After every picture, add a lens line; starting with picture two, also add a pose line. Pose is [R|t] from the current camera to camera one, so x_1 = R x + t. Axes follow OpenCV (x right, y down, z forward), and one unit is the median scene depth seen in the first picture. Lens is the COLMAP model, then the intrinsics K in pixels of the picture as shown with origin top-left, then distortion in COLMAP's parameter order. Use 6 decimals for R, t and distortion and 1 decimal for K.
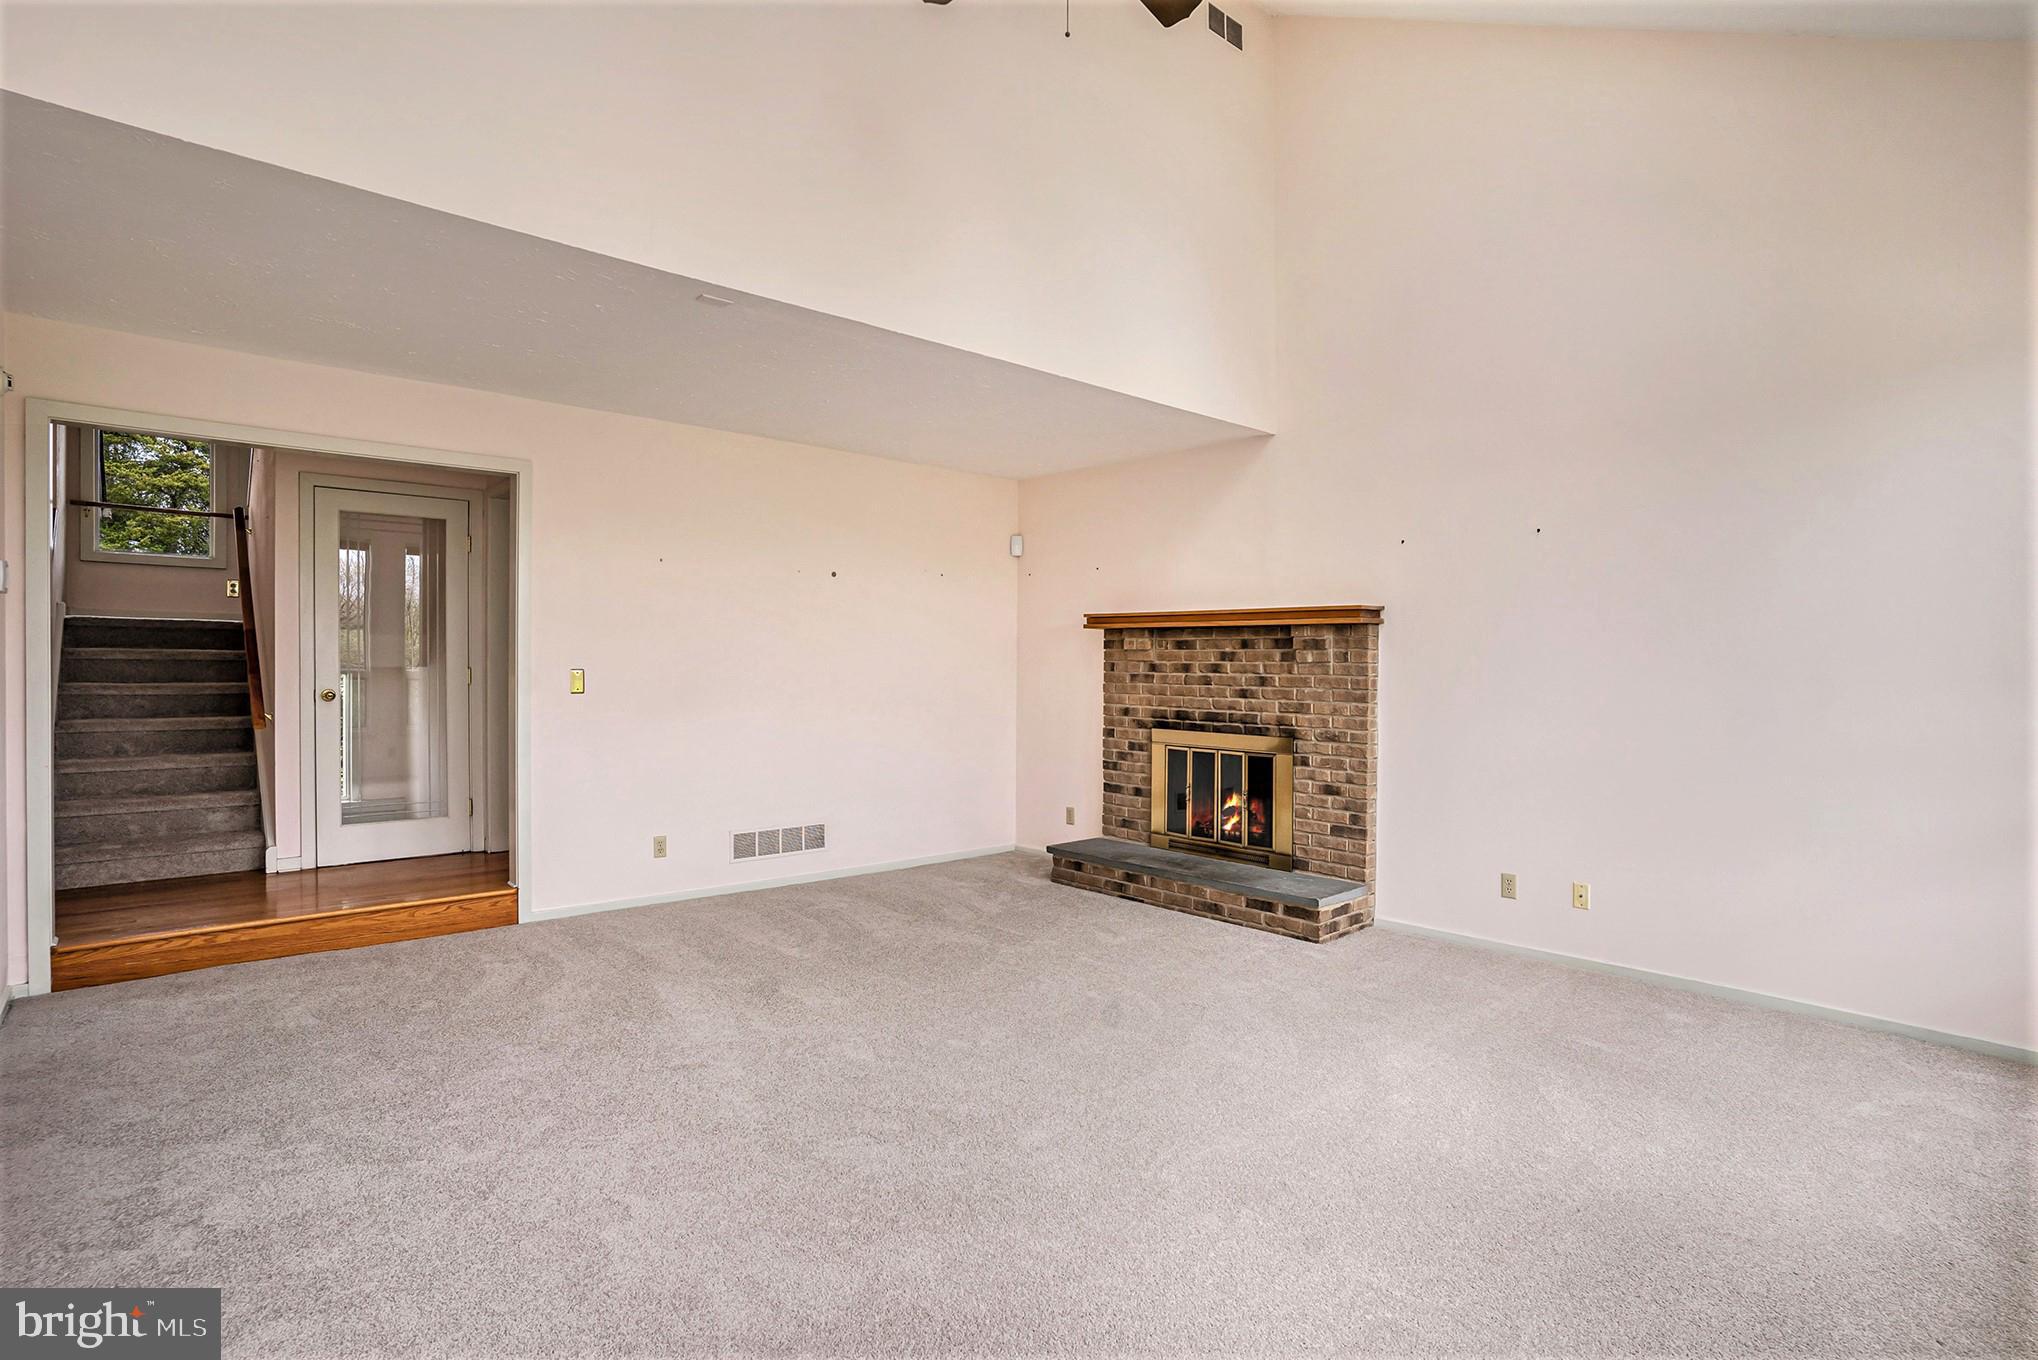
lens RADIAL K [[1023.7, 0, 1006.6], [0, 1023.7, 675.2], [0, 0, 1]] dist [-0.039829, 0.011542]
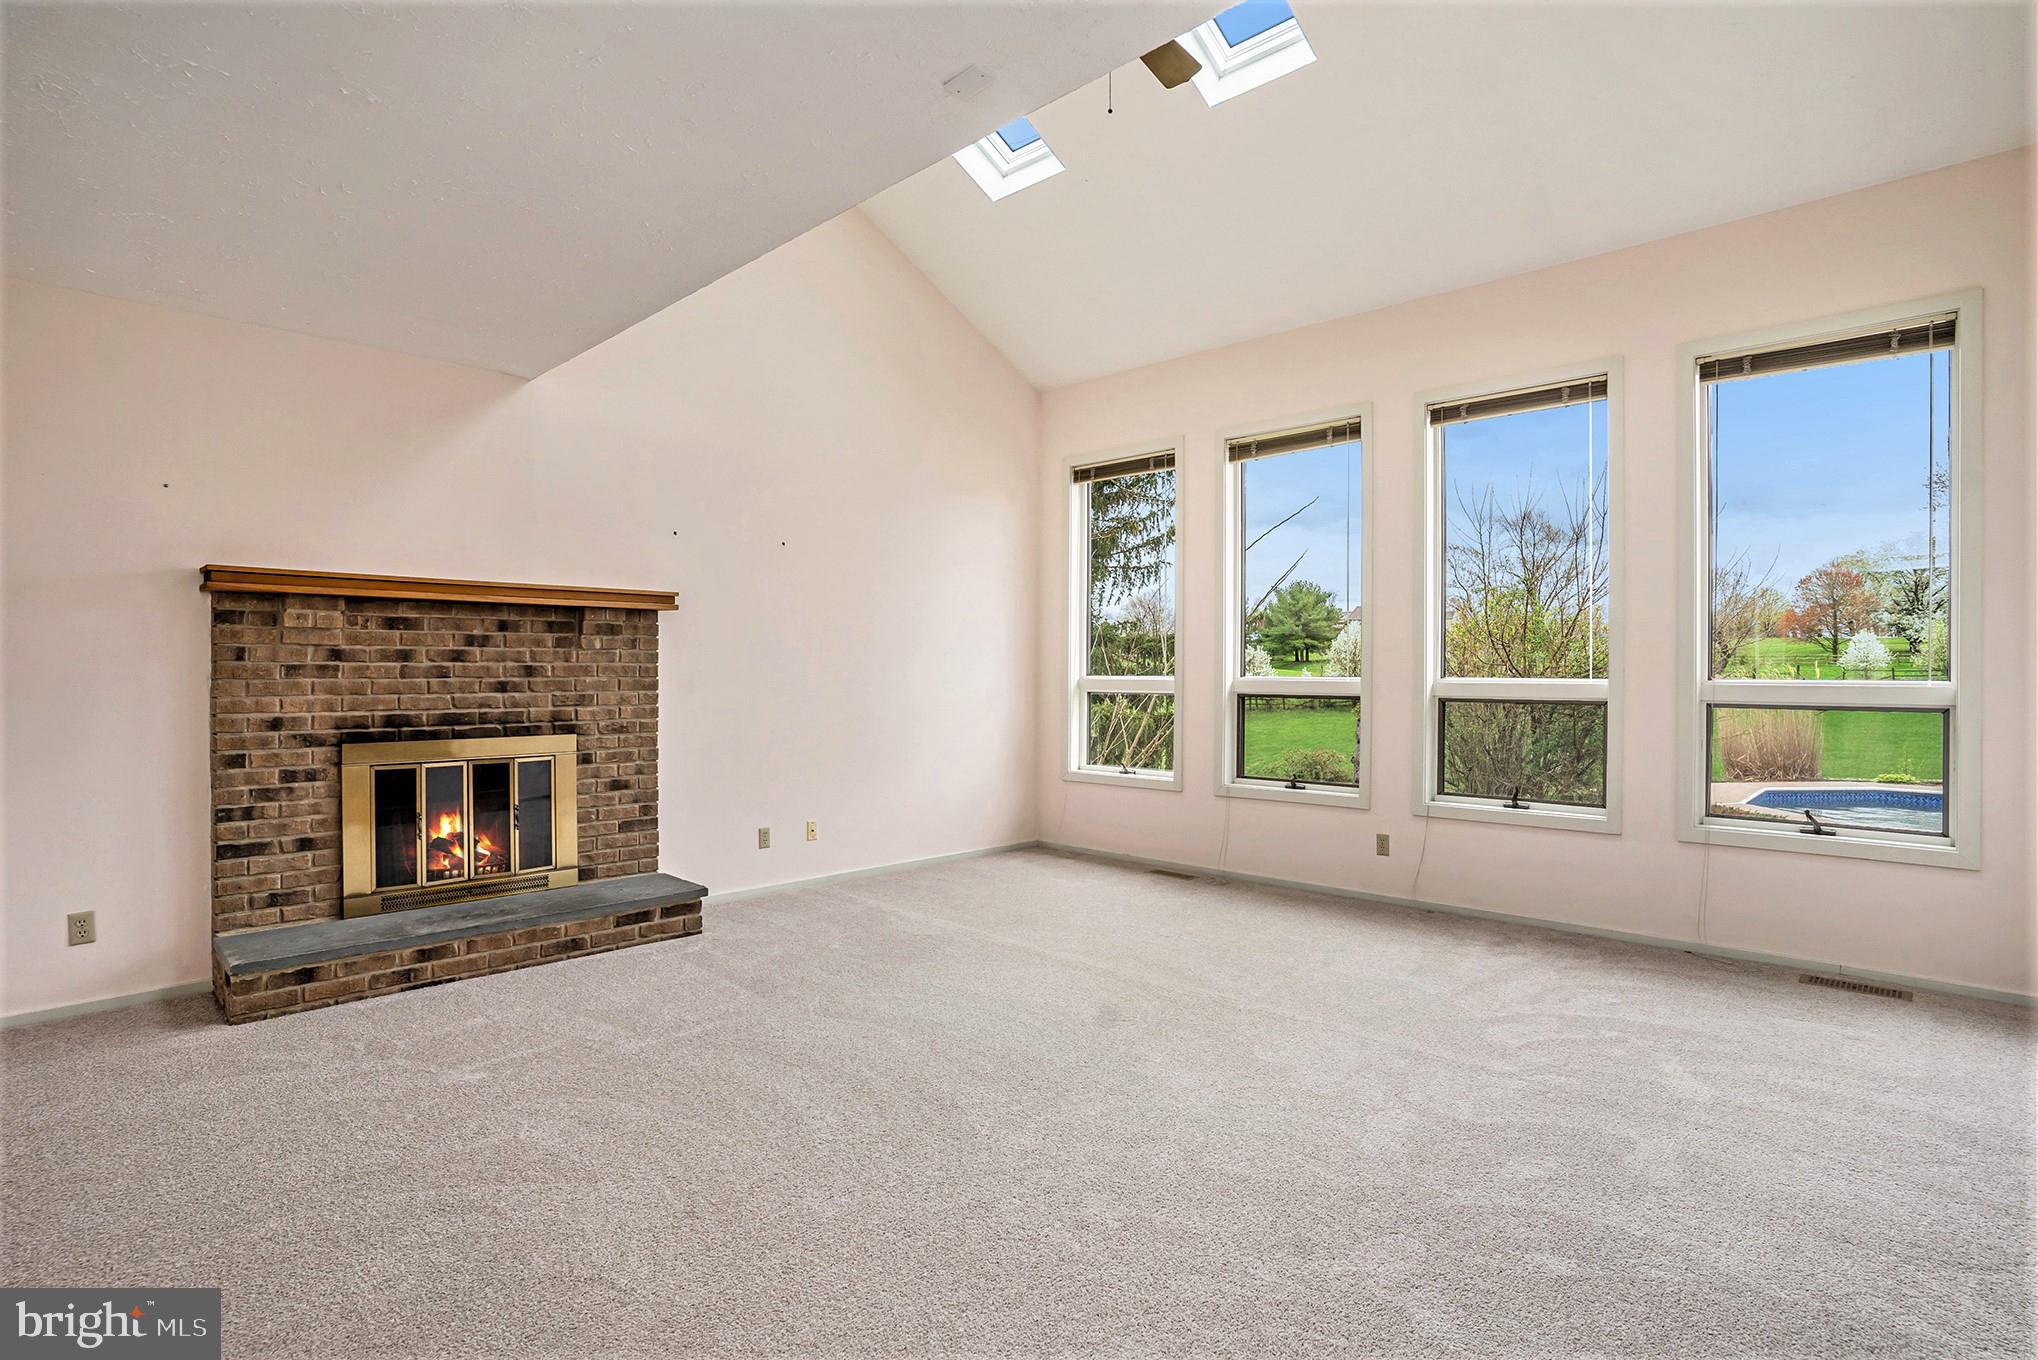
lens RADIAL K [[1023.7, 0, 1008.0], [0, 1023.7, 674.6], [0, 0, 1]] dist [-0.039829, 0.011542]
pose [[-0.059506, -0.017503, 0.998074, -0.590622], [0.009866, 0.999787, 0.018121, -0.002300], [-0.998179, 0.010925, -0.059321, 0.642998]]
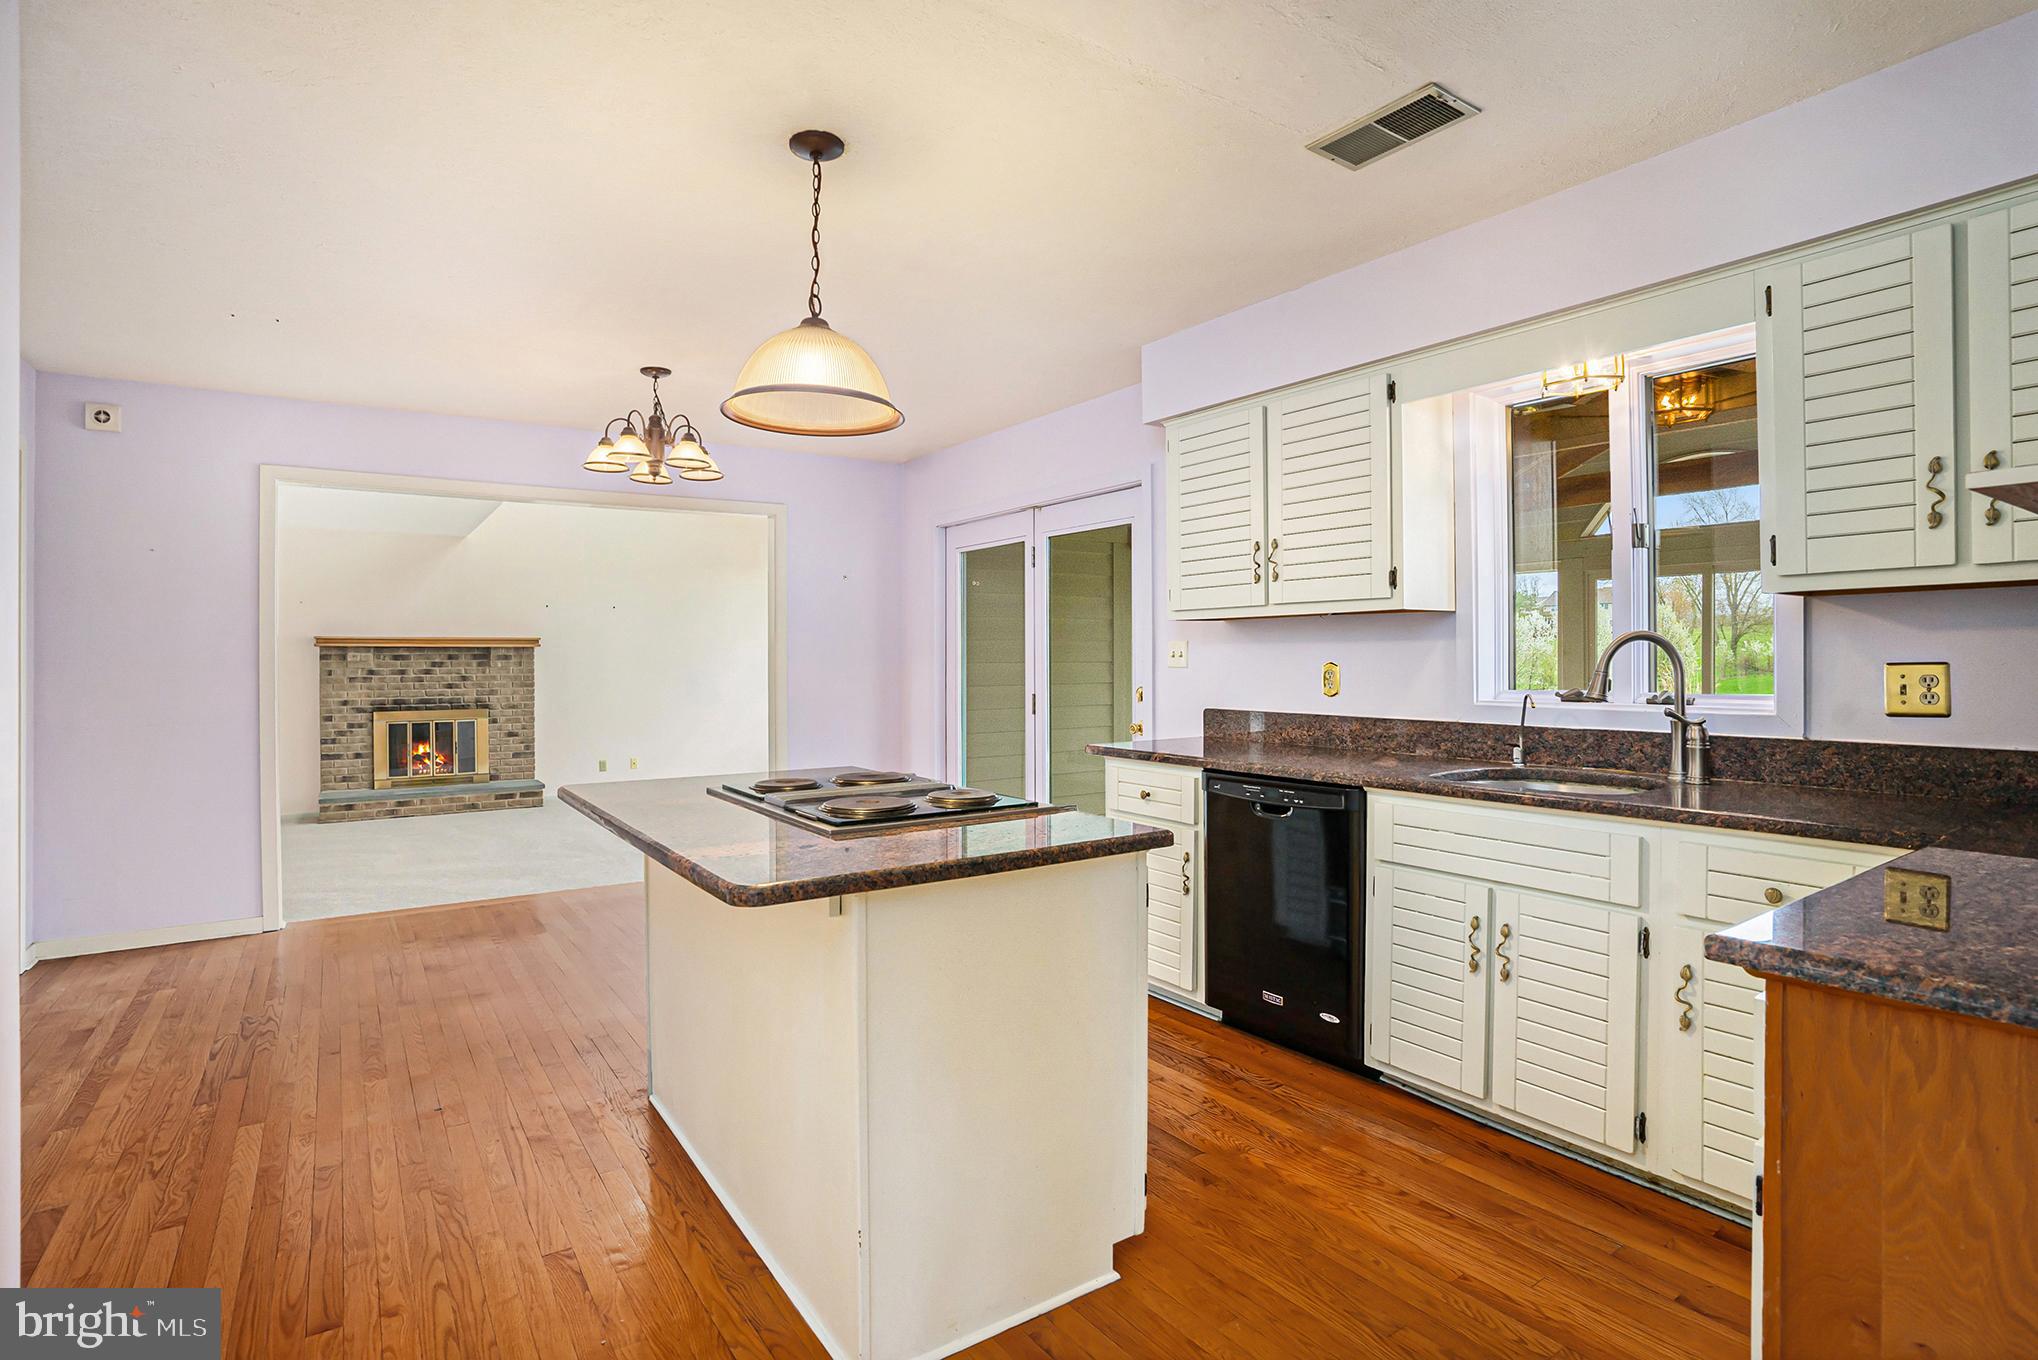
lens RADIAL K [[1023.7, 0, 1005.6], [0, 1023.7, 660.3], [0, 0, 1]] dist [-0.039829, 0.011542]
pose [[0.143461, -0.010758, 0.989597, -1.309007], [0.021764, 0.999733, 0.007713, -0.018070], [-0.989417, 0.020431, 0.143657, -0.168217]]
